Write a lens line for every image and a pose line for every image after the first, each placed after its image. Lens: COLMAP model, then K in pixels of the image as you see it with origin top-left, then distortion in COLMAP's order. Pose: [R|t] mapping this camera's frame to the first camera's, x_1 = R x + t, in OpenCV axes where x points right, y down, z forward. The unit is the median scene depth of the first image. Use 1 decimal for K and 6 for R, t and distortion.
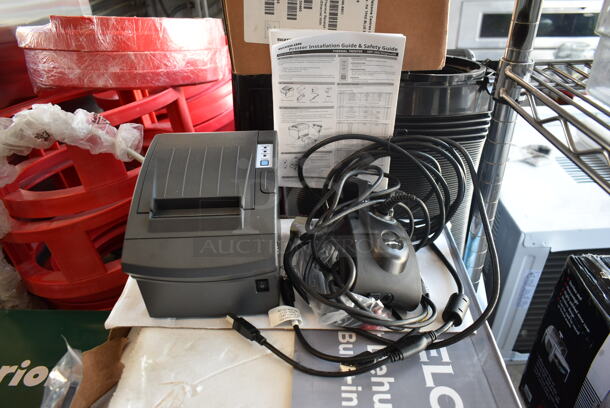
lens RADIAL K [[465.5, 0, 305.0], [0, 465.5, 204.0], [0, 0, 1]] dist [-0.039495, 0.036077]
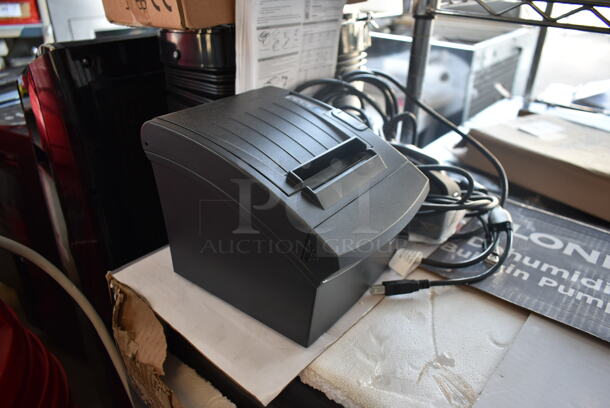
lens RADIAL K [[465.5, 0, 305.0], [0, 465.5, 204.0], [0, 0, 1]] dist [-0.039495, 0.036077]
pose [[0.617032, -0.345004, 0.707279, -0.652048], [0.390391, 0.914579, 0.105545, -0.025527], [-0.683276, 0.210991, 0.699011, 0.399624]]
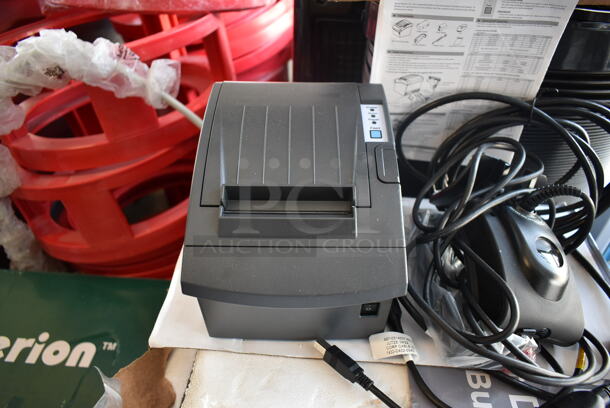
lens RADIAL K [[465.5, 0, 305.0], [0, 465.5, 204.0], [0, 0, 1]] dist [-0.039495, 0.036077]
pose [[0.998944, 0.043702, -0.014203, -0.154269], [-0.041273, 0.989174, 0.140821, -0.067779], [0.020203, -0.140086, 0.989933, 0.251963]]
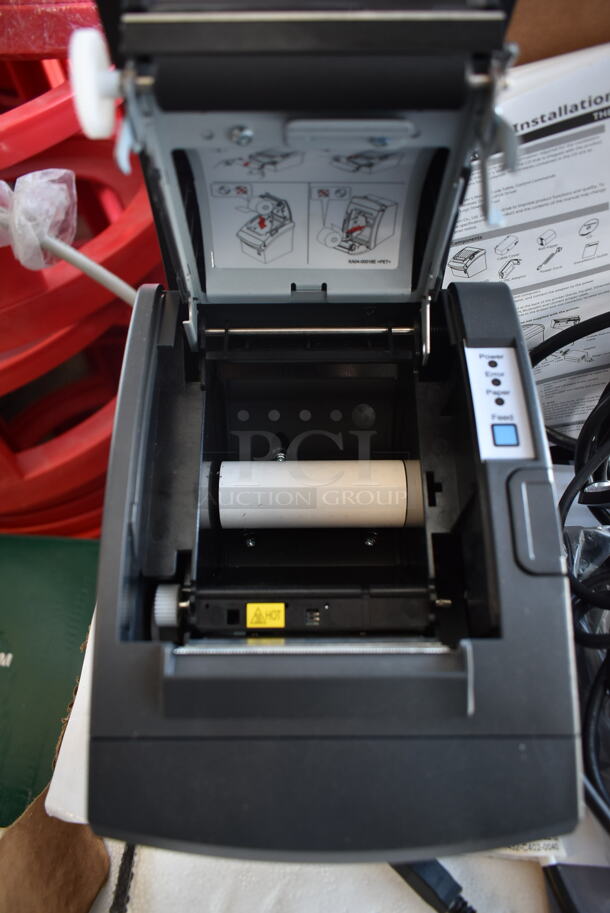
lens RADIAL K [[710.2, 0, 305.0], [0, 710.2, 456.5], [0, 0, 1]] dist [-0.089460, 0.038616]
pose [[0.999620, 0.025721, -0.009875, -0.185386], [-0.020785, 0.939284, 0.342511, -0.200663], [0.018085, -0.342176, 0.939462, 0.477298]]
